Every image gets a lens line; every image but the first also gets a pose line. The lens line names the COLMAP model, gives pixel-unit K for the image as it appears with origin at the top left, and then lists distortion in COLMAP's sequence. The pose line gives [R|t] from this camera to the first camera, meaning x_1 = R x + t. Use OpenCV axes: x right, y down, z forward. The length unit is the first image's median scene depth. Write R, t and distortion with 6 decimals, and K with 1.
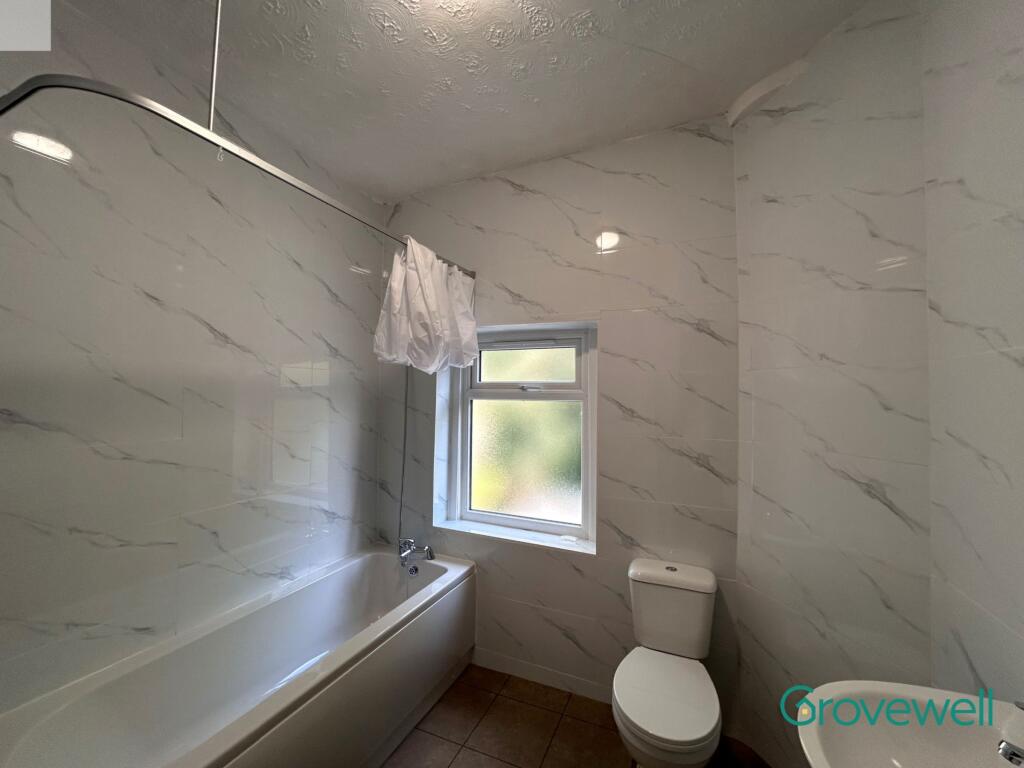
lens RADIAL K [[414.5, 0, 511.6], [0, 414.5, 381.5], [0, 0, 1]] dist [-0.000571, 0.000344]
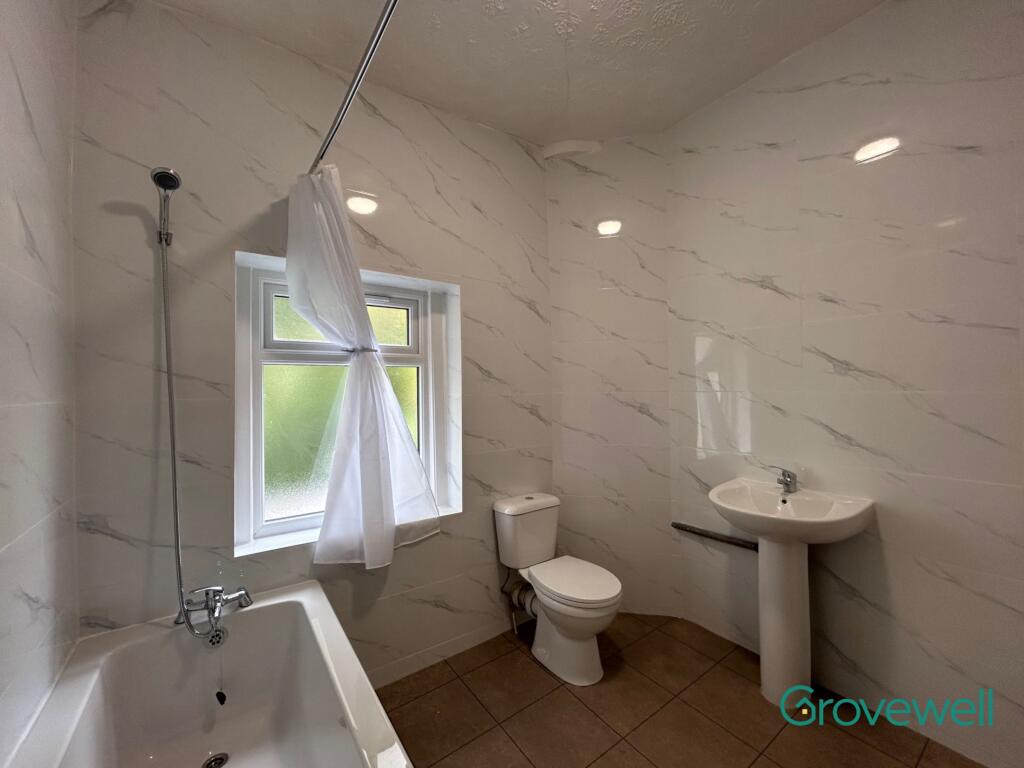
lens RADIAL K [[414.5, 0, 511.6], [0, 414.5, 381.5], [0, 0, 1]] dist [-0.000571, 0.000344]
pose [[0.512823, -0.005252, 0.858478, -0.670875], [-0.004612, 0.999950, 0.008872, 0.089660], [-0.858482, -0.008510, 0.512774, 0.397725]]
